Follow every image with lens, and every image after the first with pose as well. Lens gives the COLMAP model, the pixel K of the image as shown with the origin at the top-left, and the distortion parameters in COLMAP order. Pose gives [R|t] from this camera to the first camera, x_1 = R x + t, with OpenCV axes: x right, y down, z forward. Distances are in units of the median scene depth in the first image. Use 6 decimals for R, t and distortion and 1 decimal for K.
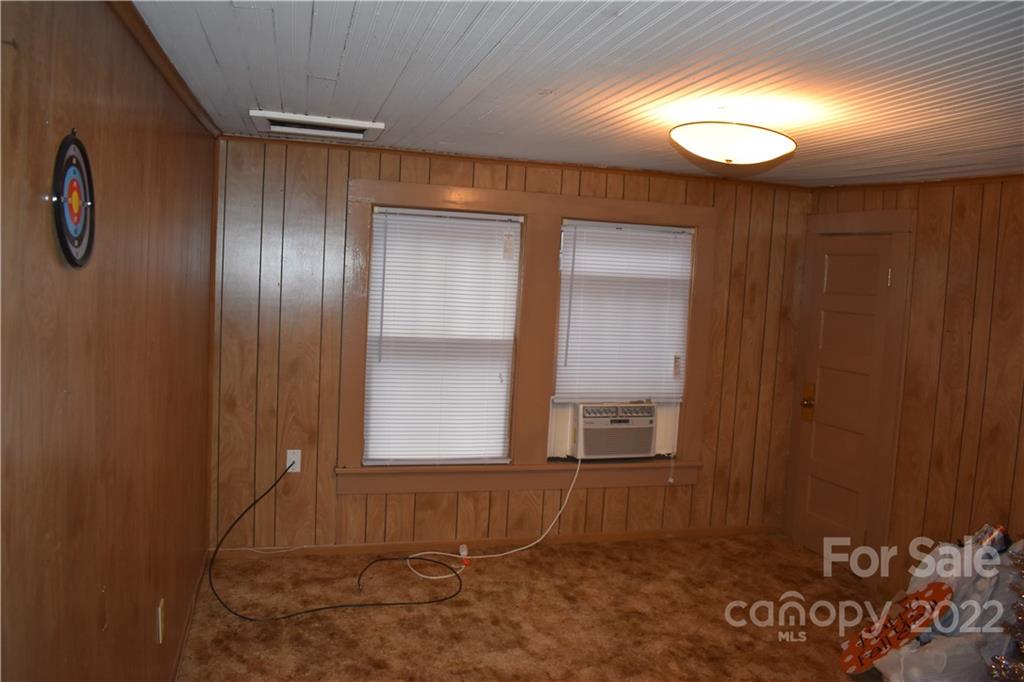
lens RADIAL K [[802.8, 0, 517.9], [0, 802.8, 342.0], [0, 0, 1]] dist [-0.095357, 0.018224]
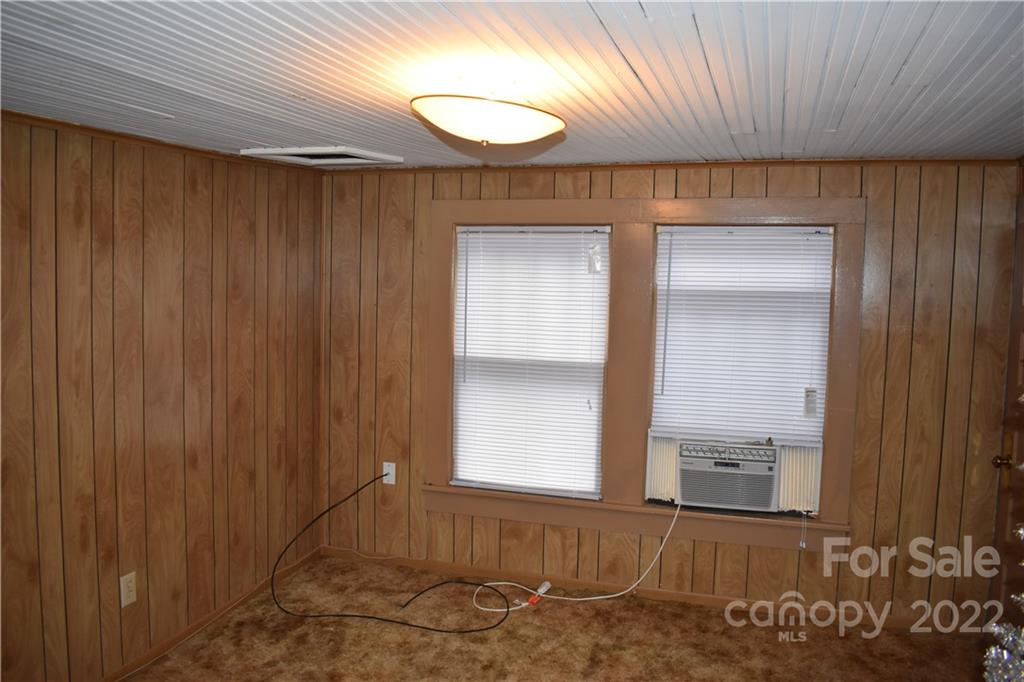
lens RADIAL K [[802.8, 0, 512.2], [0, 802.8, 342.2], [0, 0, 1]] dist [-0.095357, 0.018224]
pose [[0.835286, 0.009253, -0.549738, 0.430338], [-0.025786, 0.999417, -0.022358, -0.003662], [0.549211, 0.032851, 0.835038, 0.203753]]
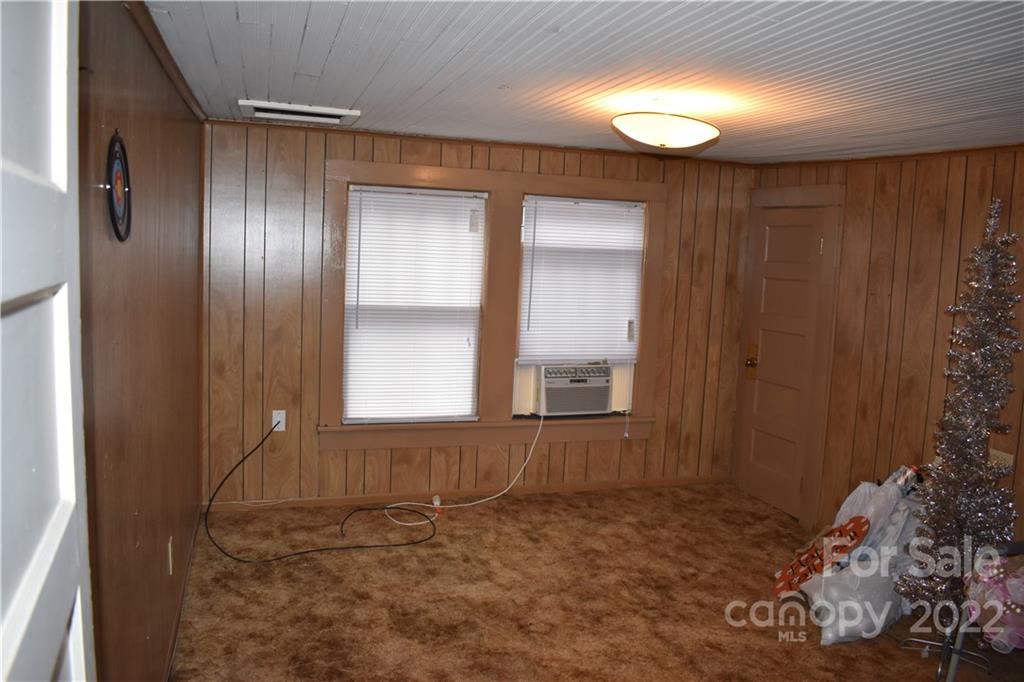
lens RADIAL K [[802.8, 0, 517.4], [0, 802.8, 343.5], [0, 0, 1]] dist [-0.095357, 0.018224]
pose [[0.999244, -0.012553, 0.036799, 0.004916], [0.011293, 0.999350, 0.034248, 0.010637], [-0.037205, -0.033807, 0.998736, -0.093248]]
